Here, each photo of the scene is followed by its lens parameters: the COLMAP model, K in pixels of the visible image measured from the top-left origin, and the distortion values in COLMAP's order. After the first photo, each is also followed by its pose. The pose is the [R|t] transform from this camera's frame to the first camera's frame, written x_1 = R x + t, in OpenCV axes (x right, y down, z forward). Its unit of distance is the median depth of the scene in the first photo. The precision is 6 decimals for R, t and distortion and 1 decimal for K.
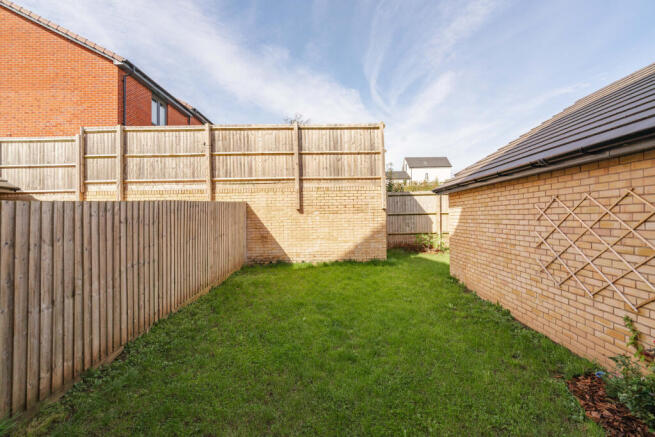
lens RADIAL K [[299.5, 0, 327.5], [0, 299.5, 218.5], [0, 0, 1]] dist [-0.002183, 0.000225]
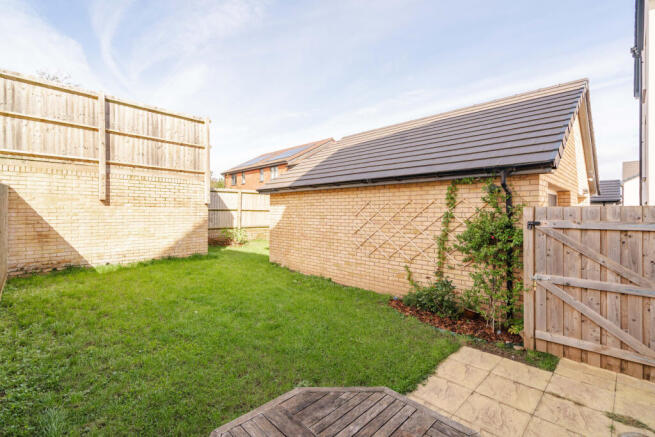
lens RADIAL K [[299.5, 0, 327.5], [0, 299.5, 218.5], [0, 0, 1]] dist [-0.002183, 0.000225]
pose [[0.697166, 0.007846, 0.716866, -0.253918], [-0.016054, 0.999860, 0.004669, 0.006592], [-0.716730, -0.014763, 0.697195, 0.001524]]
